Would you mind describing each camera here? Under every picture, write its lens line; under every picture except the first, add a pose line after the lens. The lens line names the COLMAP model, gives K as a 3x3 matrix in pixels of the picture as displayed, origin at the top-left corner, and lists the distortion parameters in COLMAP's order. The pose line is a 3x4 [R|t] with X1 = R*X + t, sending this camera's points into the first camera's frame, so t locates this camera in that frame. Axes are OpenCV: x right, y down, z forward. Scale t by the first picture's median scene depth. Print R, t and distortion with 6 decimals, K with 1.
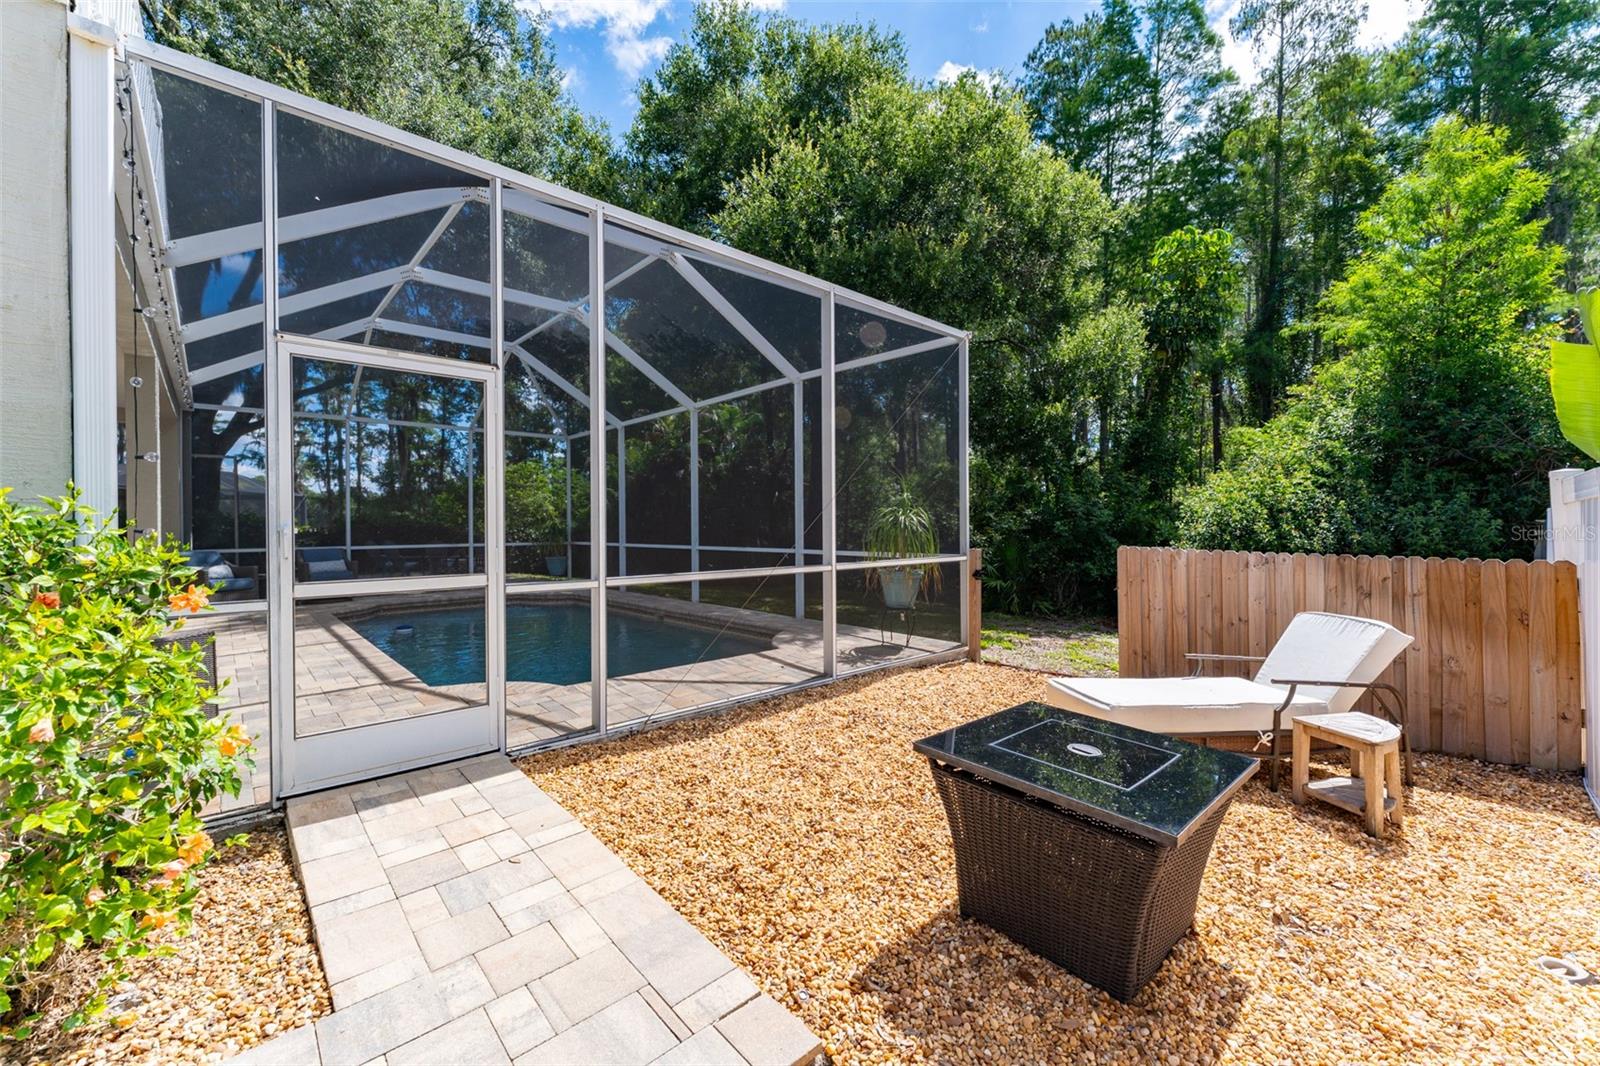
lens RADIAL K [[654.1, 0, 792.7], [0, 654.1, 522.5], [0, 0, 1]] dist [0.000597, 0.000301]
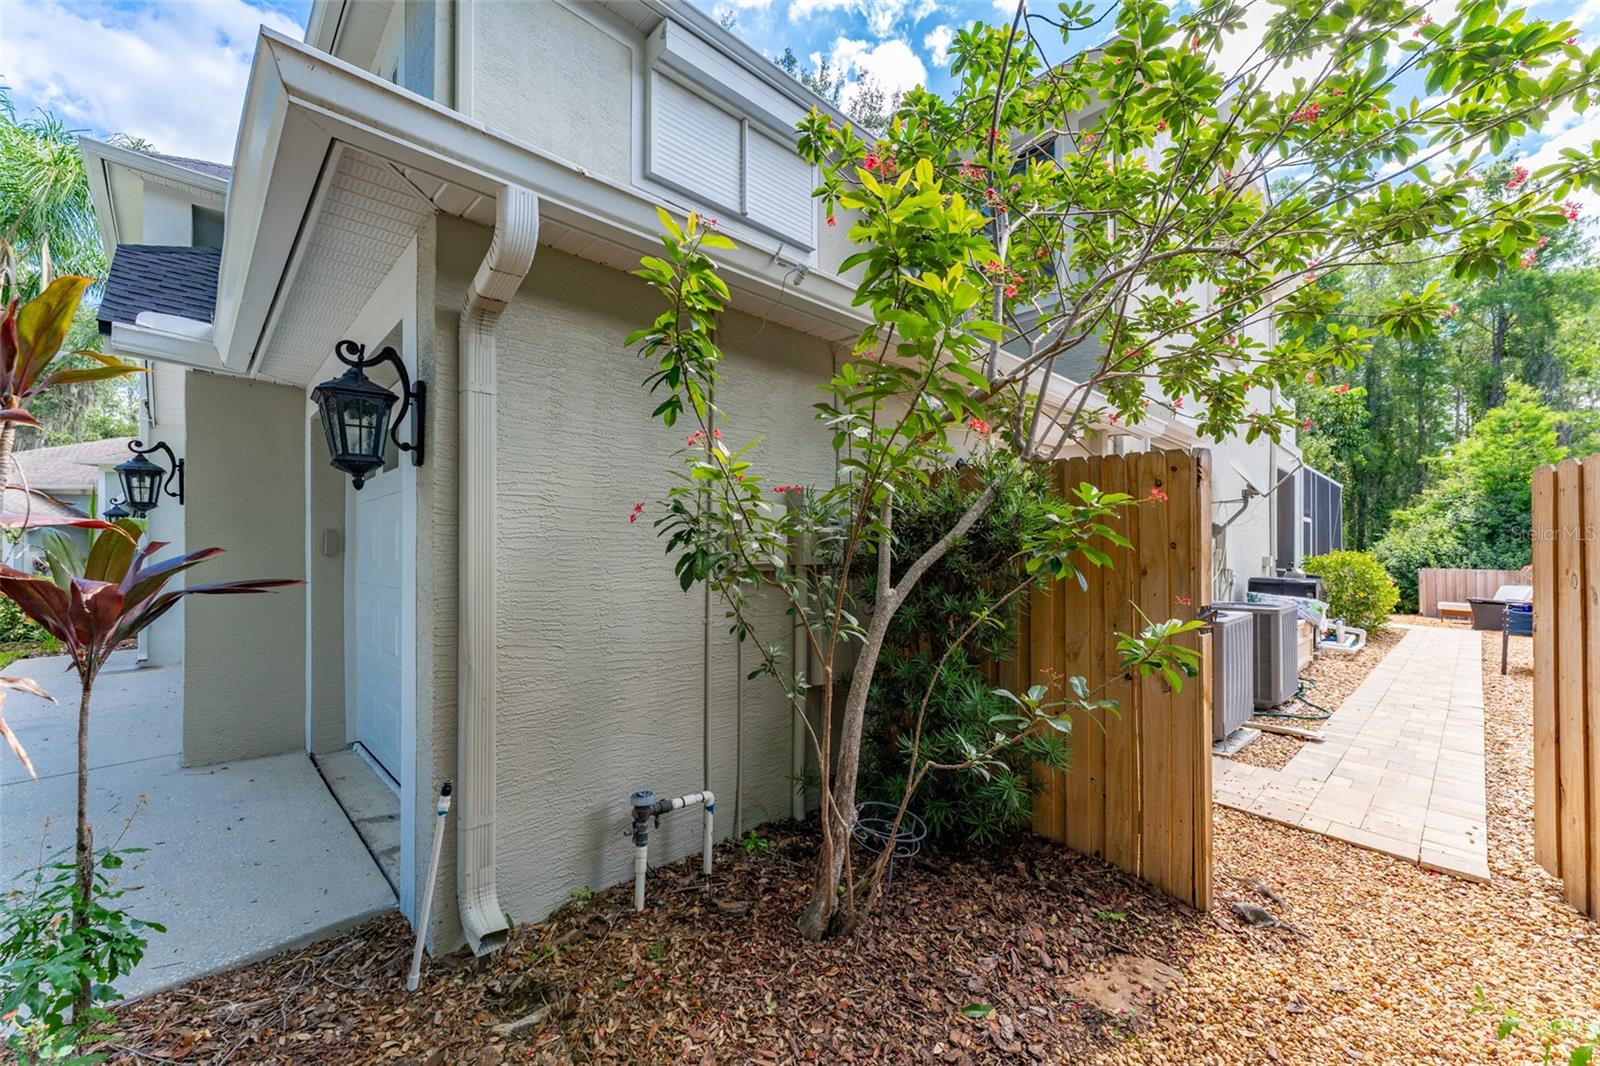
lens RADIAL K [[654.1, 0, 806.1], [0, 654.1, 549.7], [0, 0, 1]] dist [0.000597, 0.000301]
pose [[0.999723, 0.002454, 0.023396, -1.465226], [-0.002122, 0.999897, -0.014169, 0.000818], [-0.023429, 0.014116, 0.999626, -1.171640]]
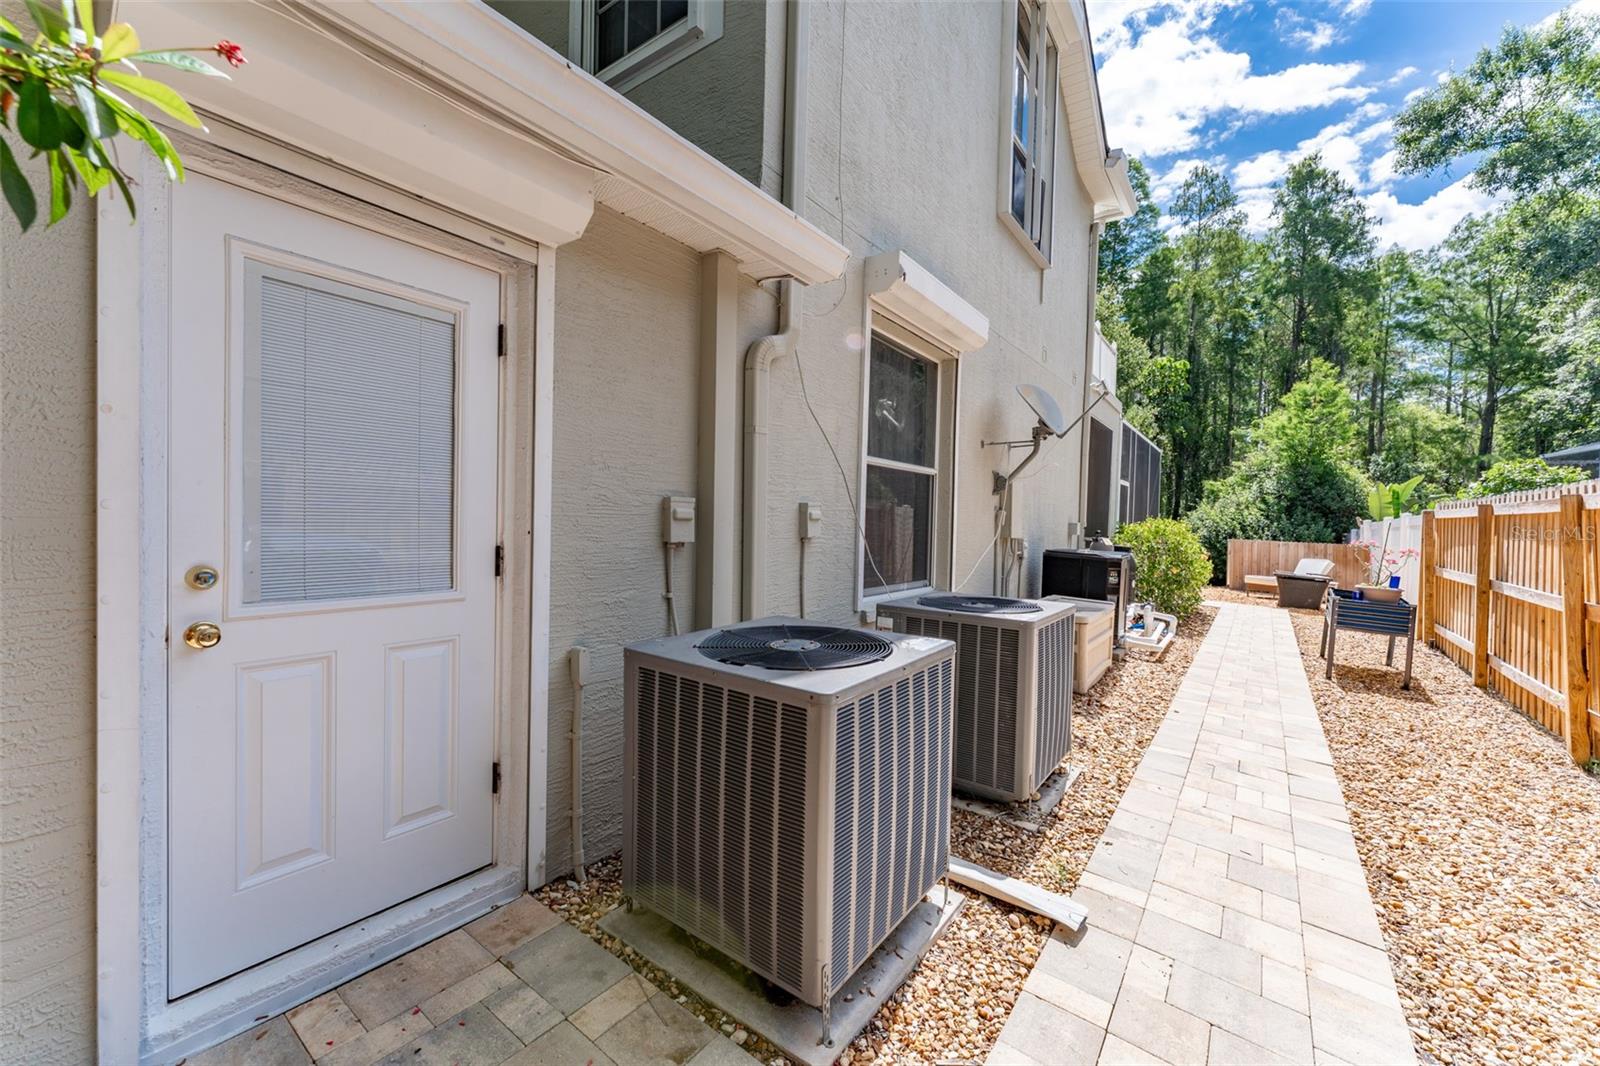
lens RADIAL K [[654.1, 0, 798.7], [0, 654.1, 529.2], [0, 0, 1]] dist [0.000597, 0.000301]
pose [[0.979114, 0.022862, 0.202024, -1.205121], [-0.026460, 0.999535, 0.015124, 0.000374], [-0.201585, -0.020153, 0.979264, -0.879882]]
